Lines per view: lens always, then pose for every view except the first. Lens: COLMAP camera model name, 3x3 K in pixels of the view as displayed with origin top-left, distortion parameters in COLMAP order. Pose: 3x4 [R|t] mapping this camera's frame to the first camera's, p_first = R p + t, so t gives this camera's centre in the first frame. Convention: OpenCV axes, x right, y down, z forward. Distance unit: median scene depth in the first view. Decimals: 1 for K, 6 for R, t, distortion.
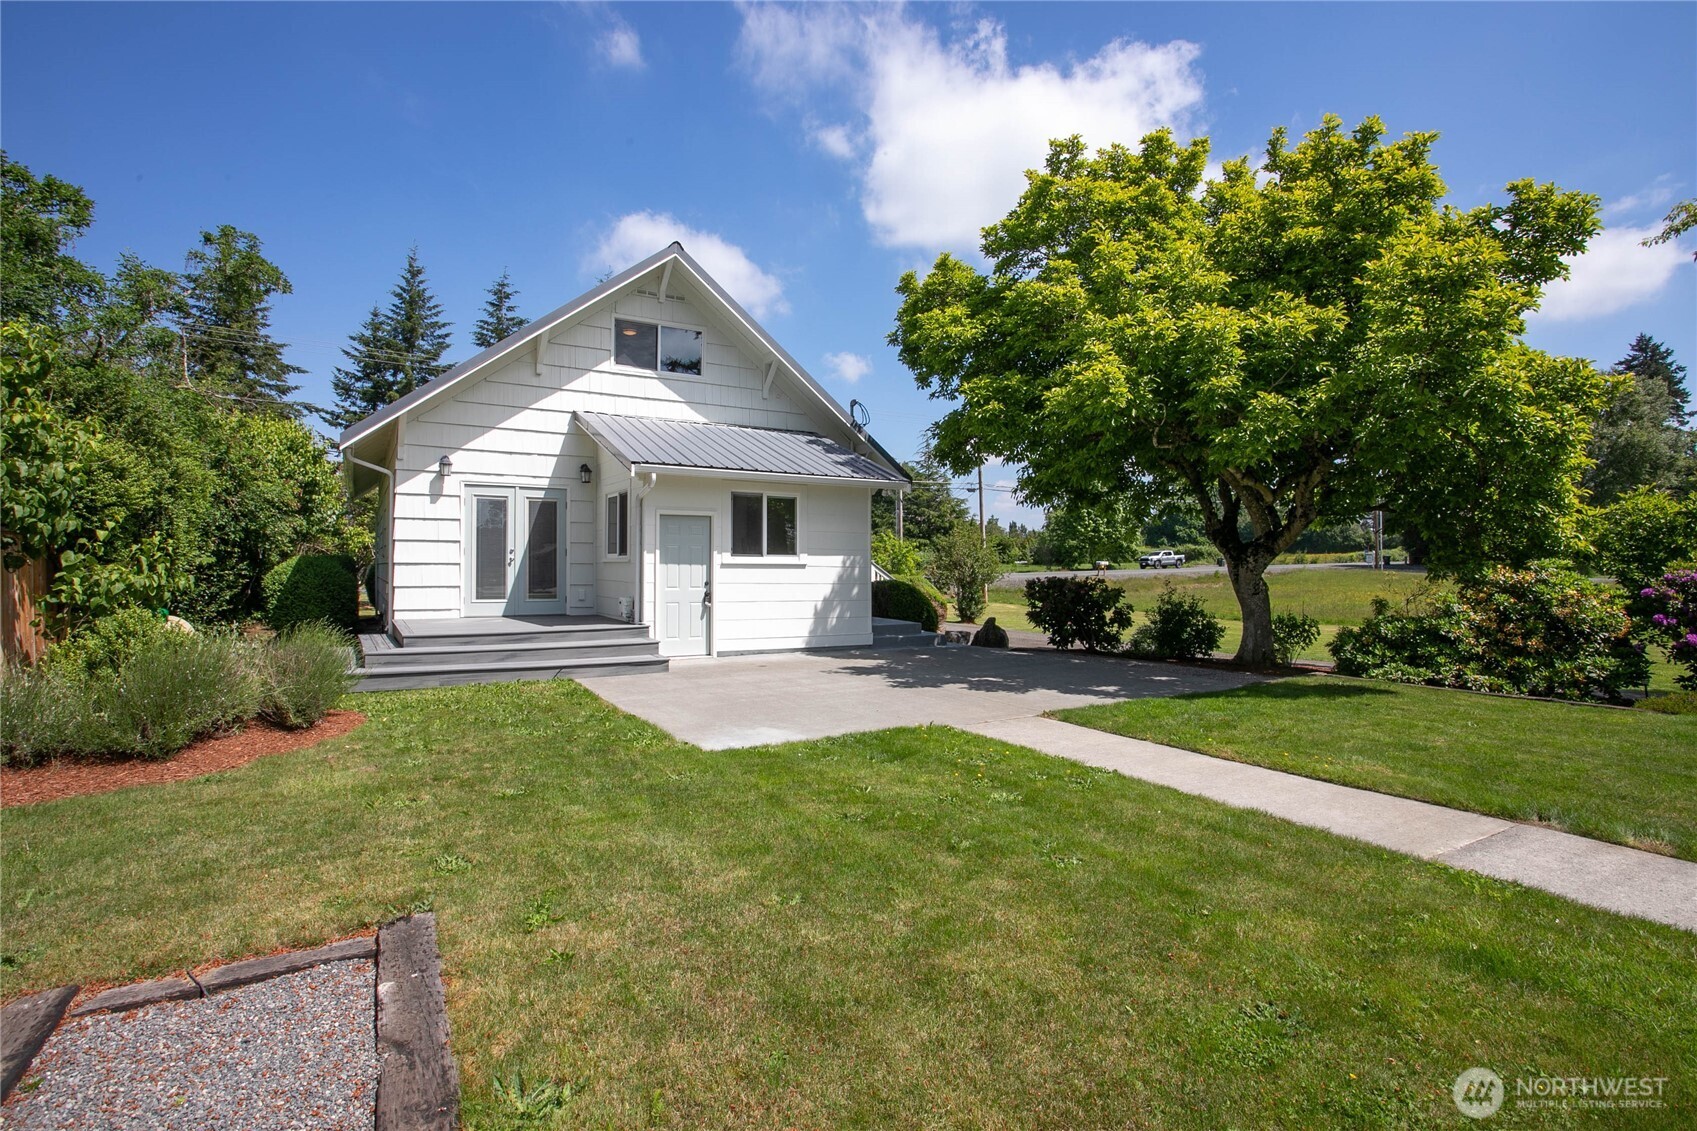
lens RADIAL K [[856.7, 0, 840.6], [0, 856.7, 562.5], [0, 0, 1]] dist [-0.004785, 0.000792]
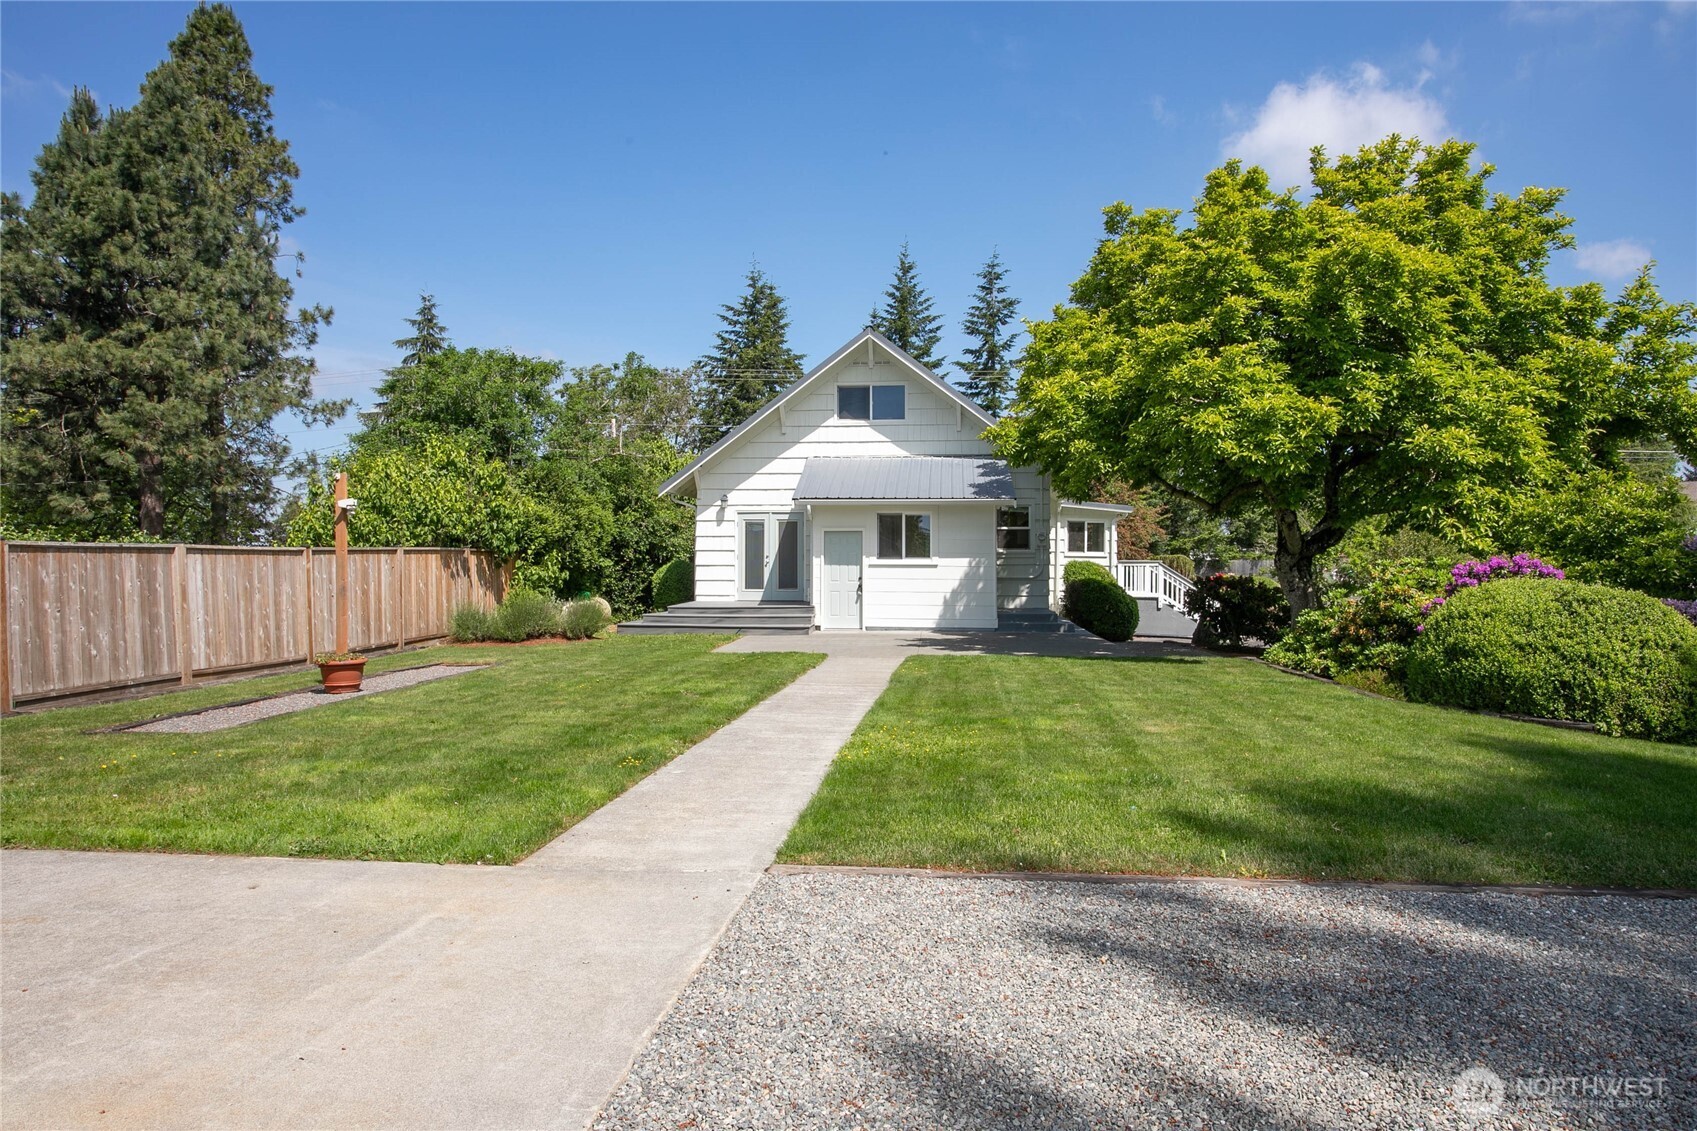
lens RADIAL K [[1137.6, 0, 834.2], [0, 1137.6, 562.3], [0, 0, 1]] dist [-0.010682, 0.002793]
pose [[0.820057, -0.006699, -0.572242, 0.826629], [0.005233, 0.999977, -0.004208, 0.004910], [0.572258, 0.000456, 0.820074, -0.531103]]
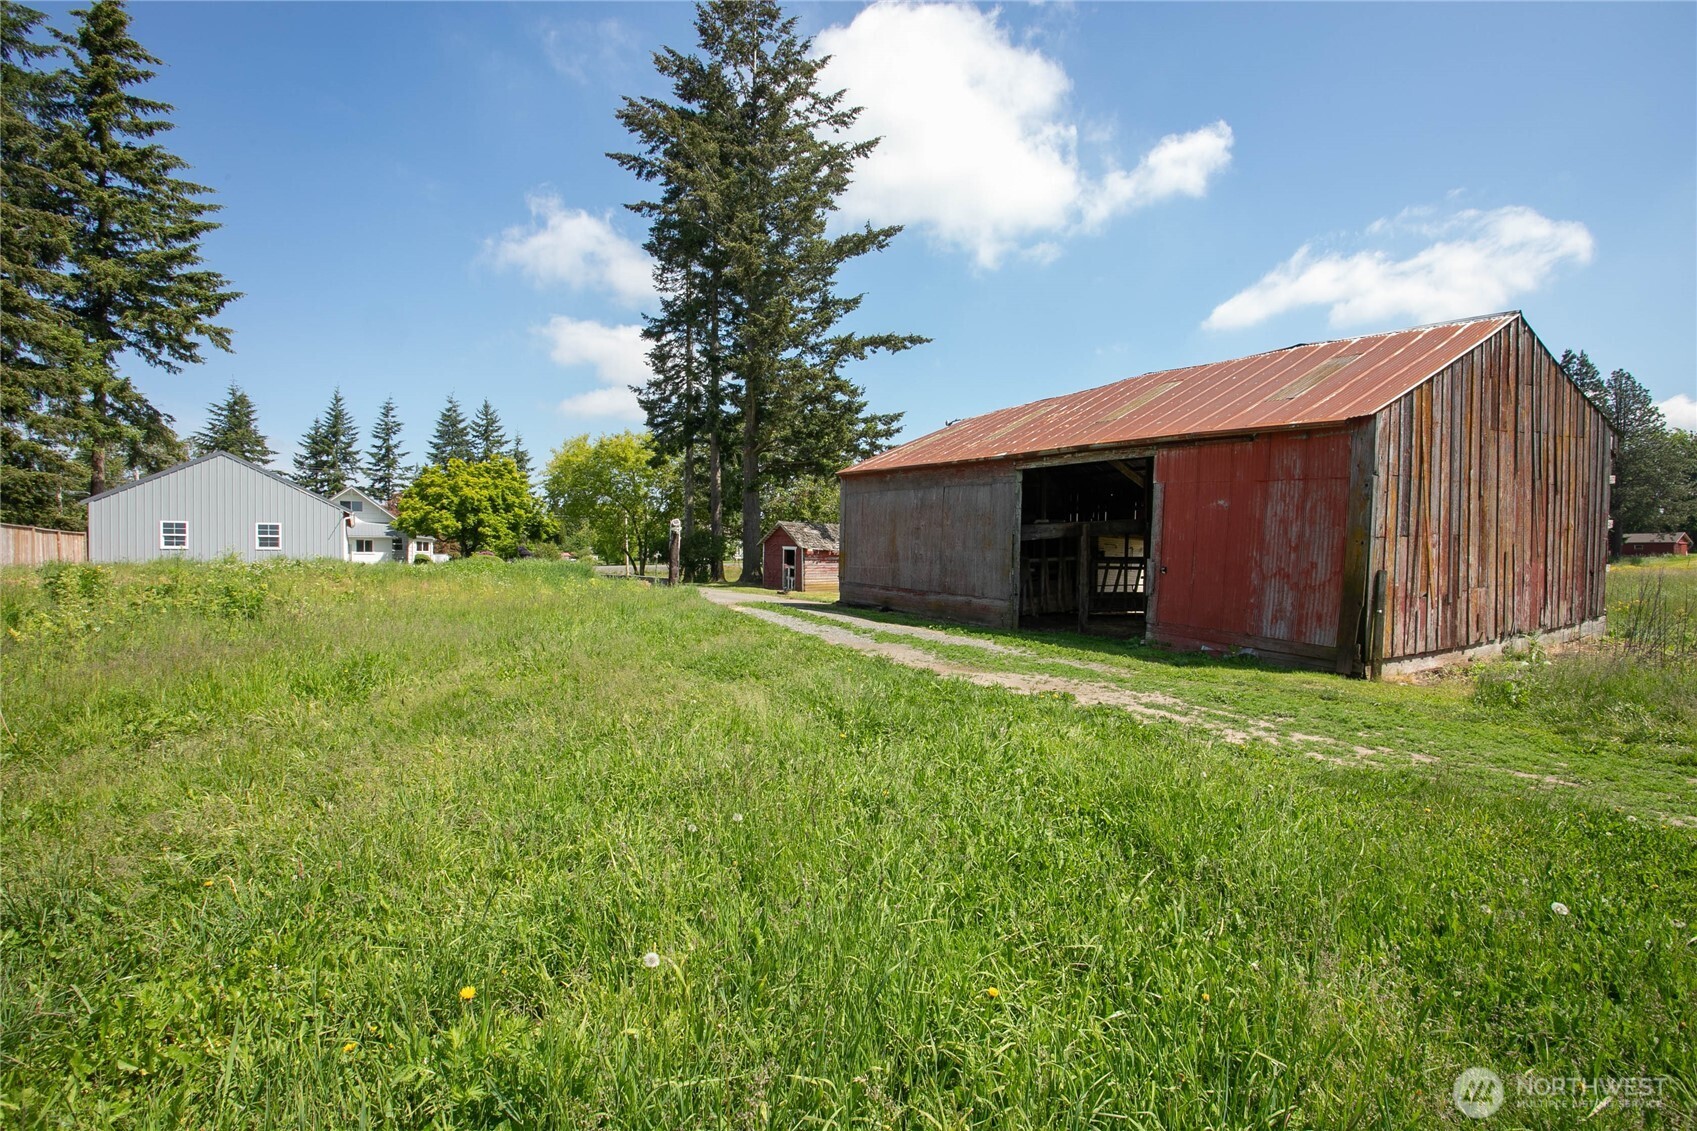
lens RADIAL K [[856.7, 0, 813.1], [0, 856.7, 562.5], [0, 0, 1]] dist [-0.004785, 0.000792]
pose [[0.999969, -0.004873, -0.006184, 2.487662], [0.004866, 0.999988, -0.001095, 0.069696], [0.006190, 0.001065, 0.999980, -3.872677]]
